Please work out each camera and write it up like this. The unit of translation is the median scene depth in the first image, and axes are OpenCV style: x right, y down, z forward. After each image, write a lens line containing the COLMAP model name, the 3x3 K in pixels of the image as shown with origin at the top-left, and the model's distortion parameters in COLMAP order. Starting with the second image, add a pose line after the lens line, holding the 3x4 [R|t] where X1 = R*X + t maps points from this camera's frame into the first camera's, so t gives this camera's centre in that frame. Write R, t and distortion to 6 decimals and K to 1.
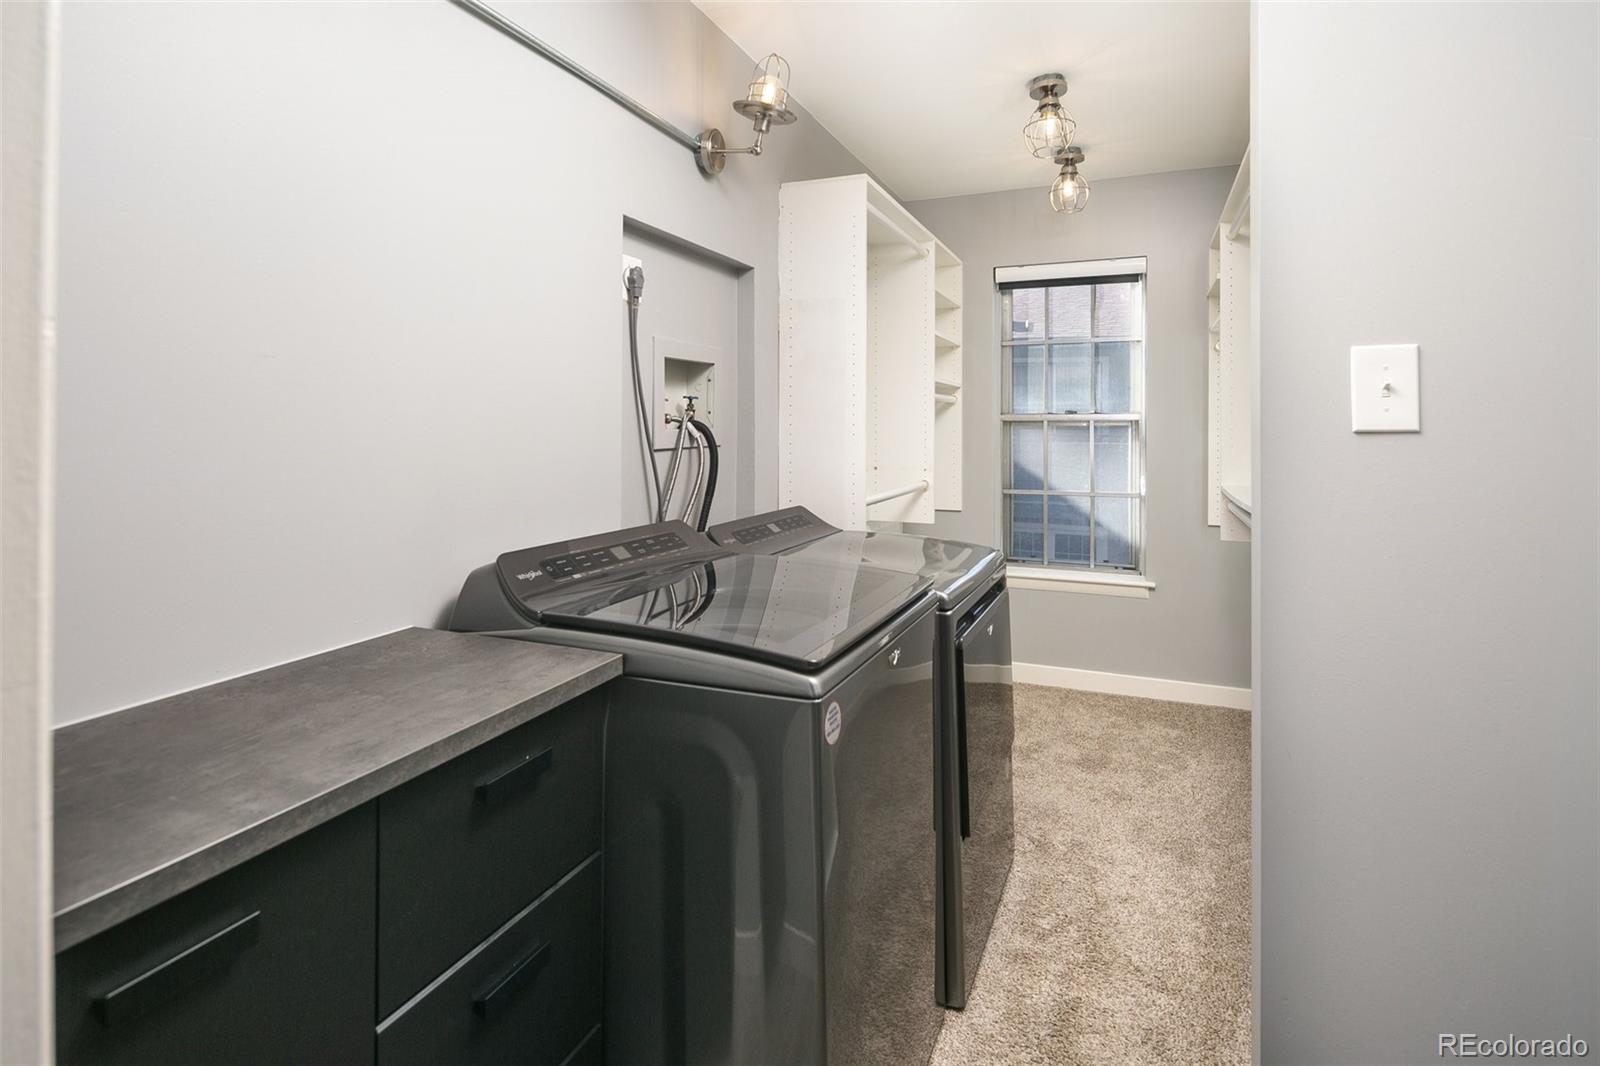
lens RADIAL K [[776.5, 0, 793.7], [0, 776.5, 418.3], [0, 0, 1]] dist [0.001912, -0.001817]
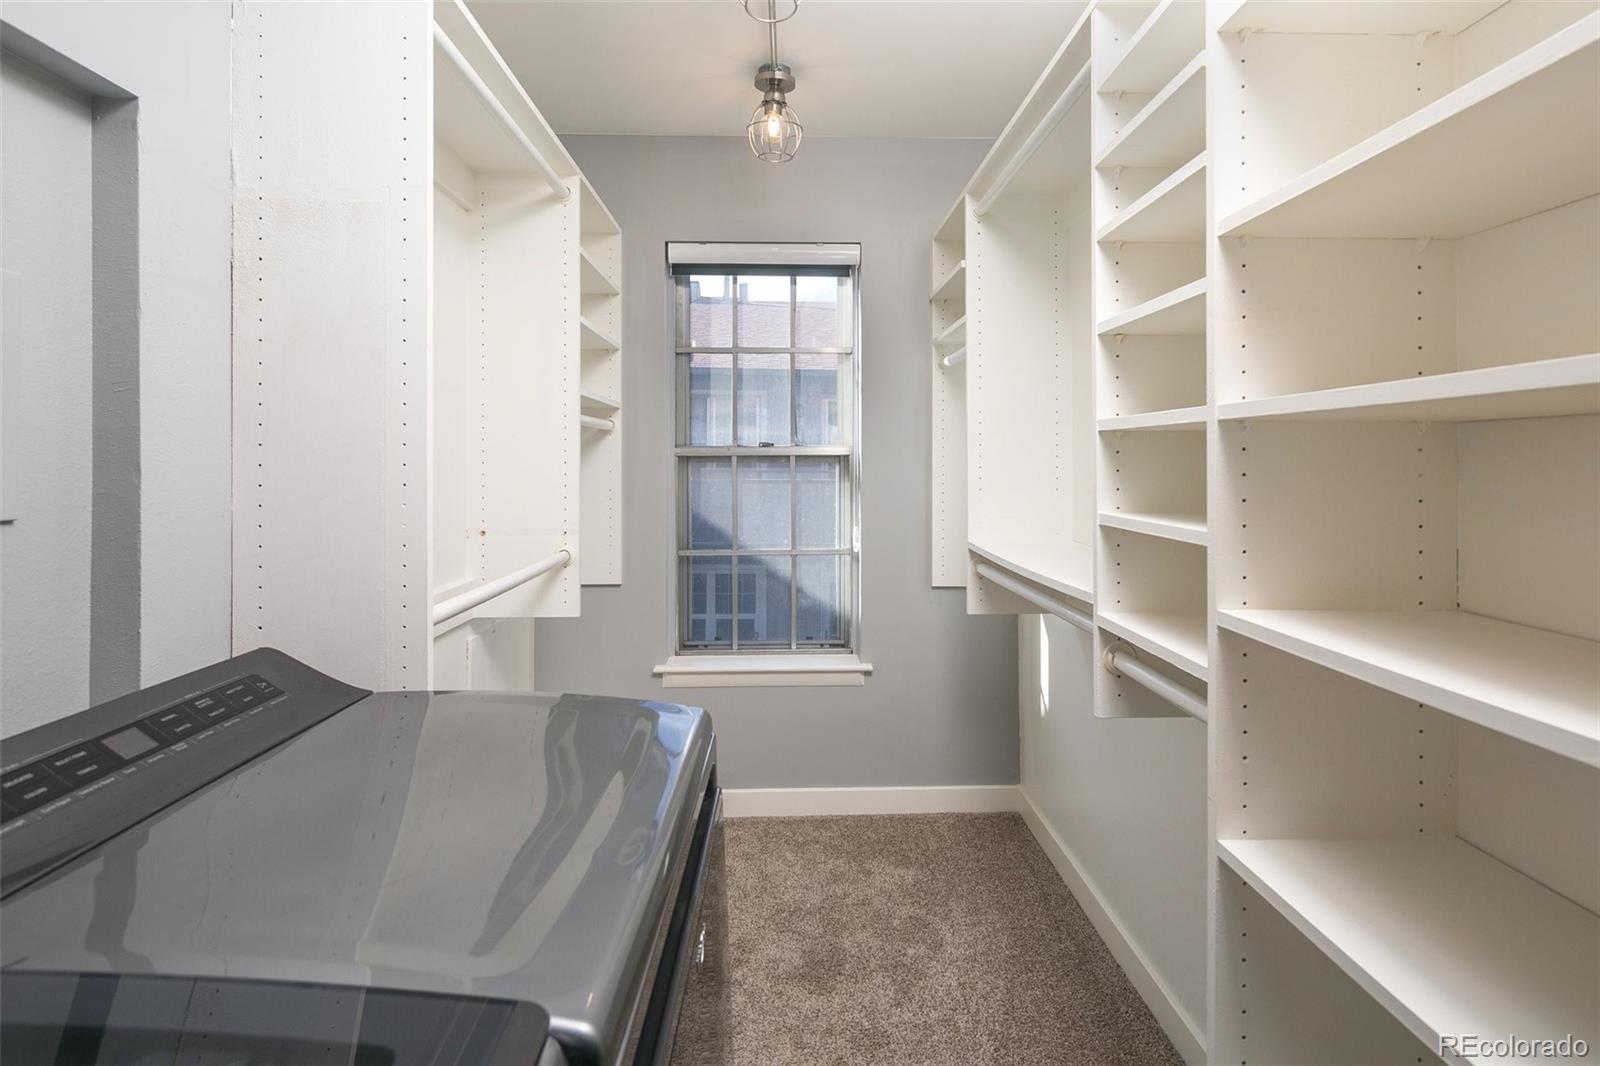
lens RADIAL K [[769.5, 0, 795.9], [0, 769.5, 463.7], [0, 0, 1]] dist [0.001071, -0.000118]
pose [[0.904404, -0.005165, 0.426647, 0.066115], [0.000399, 0.999937, 0.011260, 0.002144], [-0.426678, -0.010014, 0.904348, 0.322549]]
